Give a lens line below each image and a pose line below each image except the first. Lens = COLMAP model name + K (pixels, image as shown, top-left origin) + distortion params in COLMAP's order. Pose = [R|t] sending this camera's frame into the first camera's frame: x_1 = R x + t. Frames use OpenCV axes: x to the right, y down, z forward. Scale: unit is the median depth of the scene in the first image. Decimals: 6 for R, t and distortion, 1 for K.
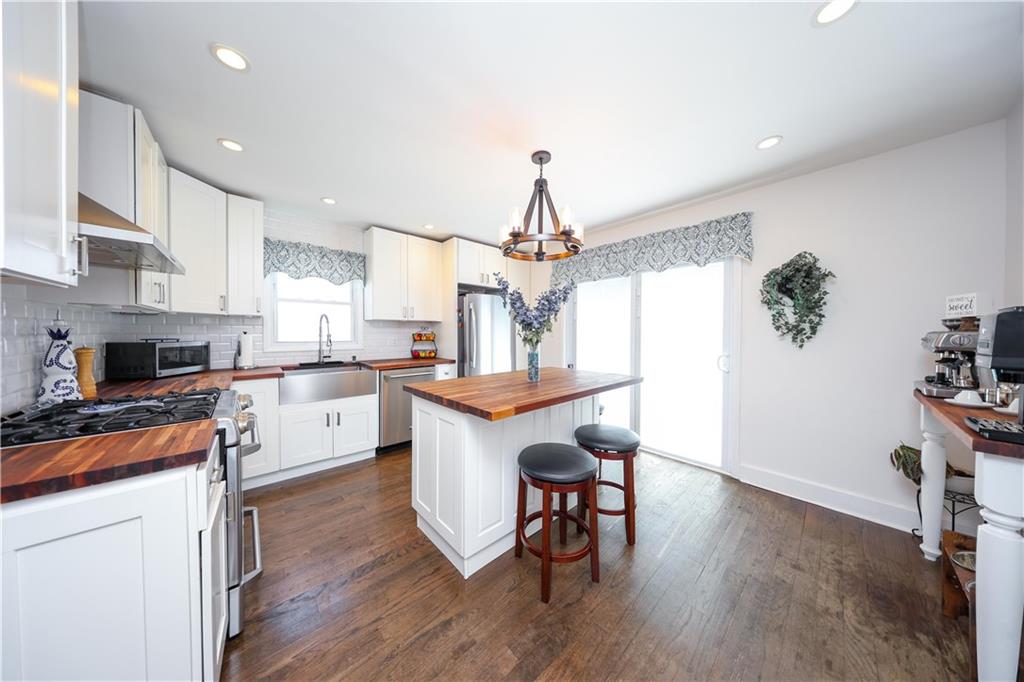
lens RADIAL K [[294.0, 0, 510.3], [0, 294.0, 338.9], [0, 0, 1]] dist [-0.000322, -0.000044]
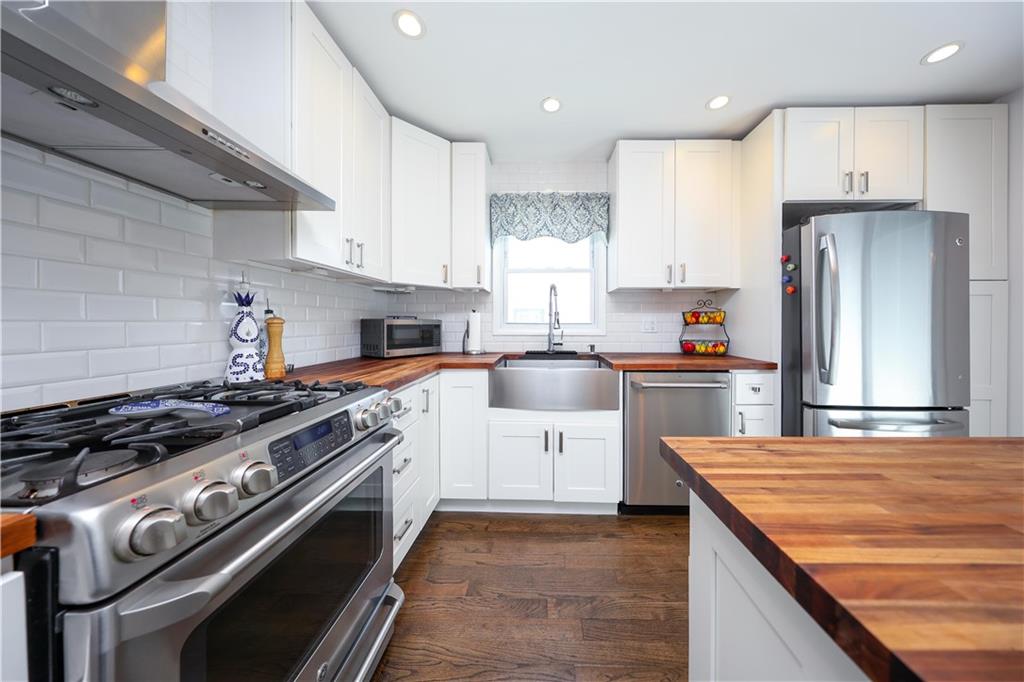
lens RADIAL K [[301.9, 0, 537.2], [0, 301.9, 323.9], [0, 0, 1]] dist [0.000174, -0.000005]
pose [[0.725409, -0.003351, -0.688310, -0.156574], [-0.014173, 0.999703, -0.019804, 0.027432], [0.688172, 0.024121, 0.725147, 0.442721]]
